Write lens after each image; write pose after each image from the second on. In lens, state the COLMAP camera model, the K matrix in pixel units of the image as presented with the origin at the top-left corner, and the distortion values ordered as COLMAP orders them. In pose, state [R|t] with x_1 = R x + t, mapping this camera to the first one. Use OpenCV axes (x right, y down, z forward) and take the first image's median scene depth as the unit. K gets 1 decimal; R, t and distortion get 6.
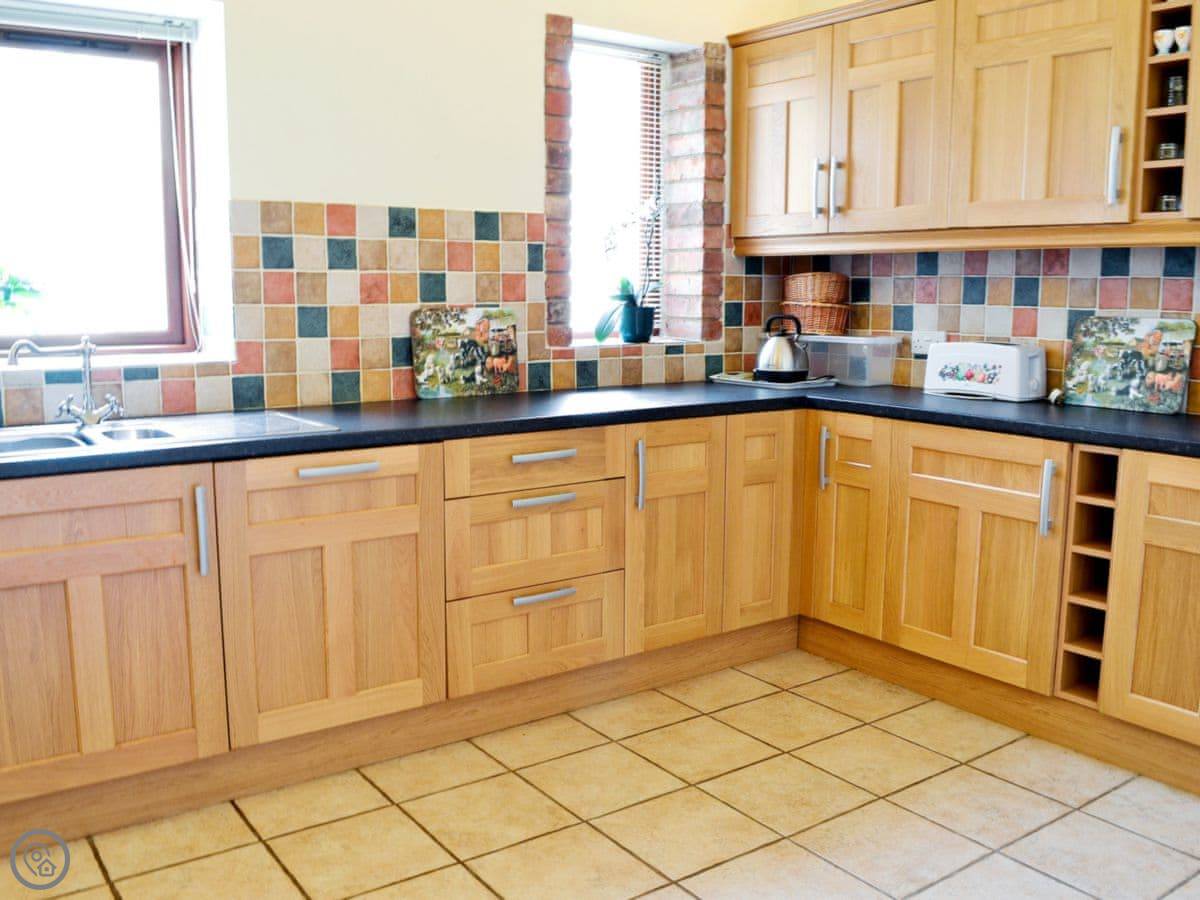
lens RADIAL K [[1064.5, 0, 600.0], [0, 1064.5, 450.0], [0, 0, 1]] dist [-0.031873, 0.006152]
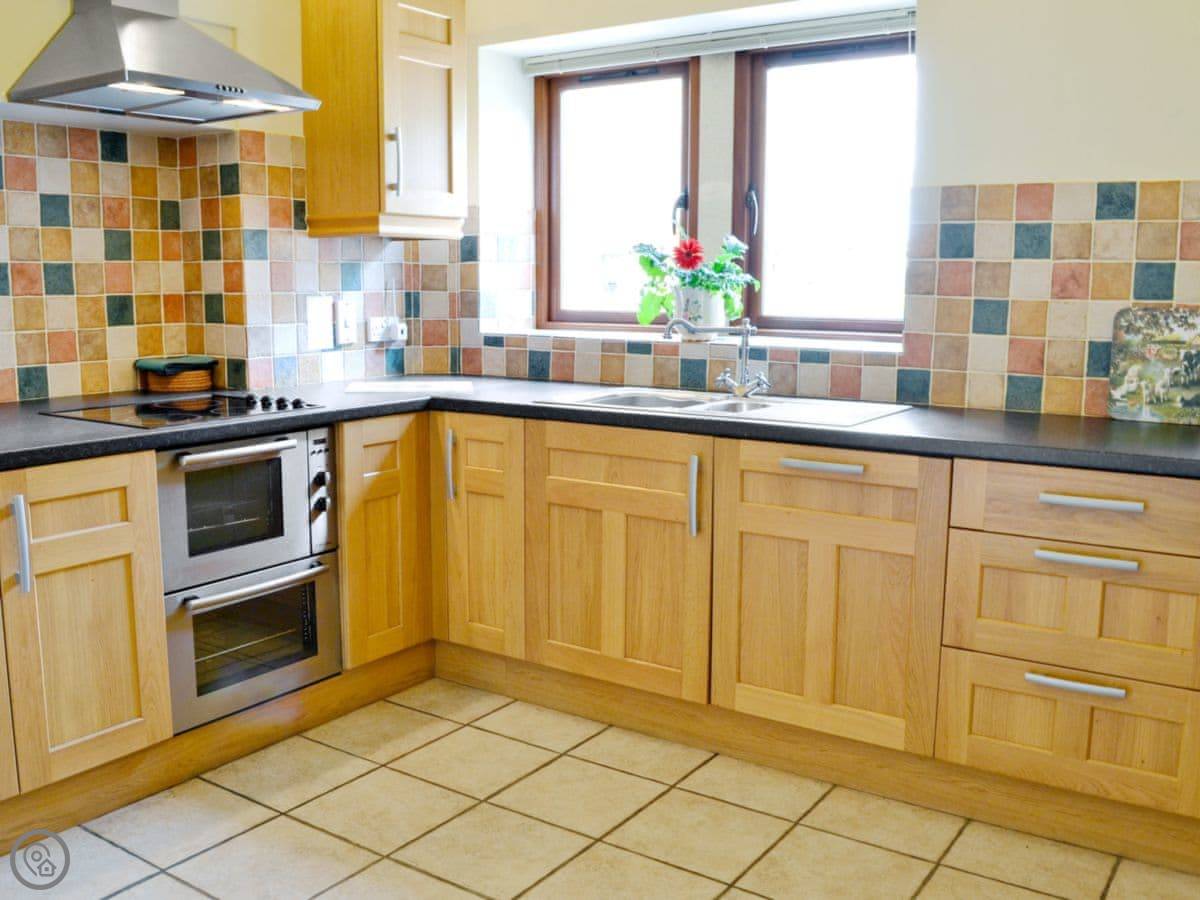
lens RADIAL K [[1121.7, 0, 600.0], [0, 1121.7, 450.0], [0, 0, 1]] dist [-0.006829, -0.022851]
pose [[0.391769, 0.146840, -0.908270, 0.482404], [-0.148630, 0.984317, 0.095025, -0.050670], [0.907979, 0.097768, 0.407450, 0.322725]]
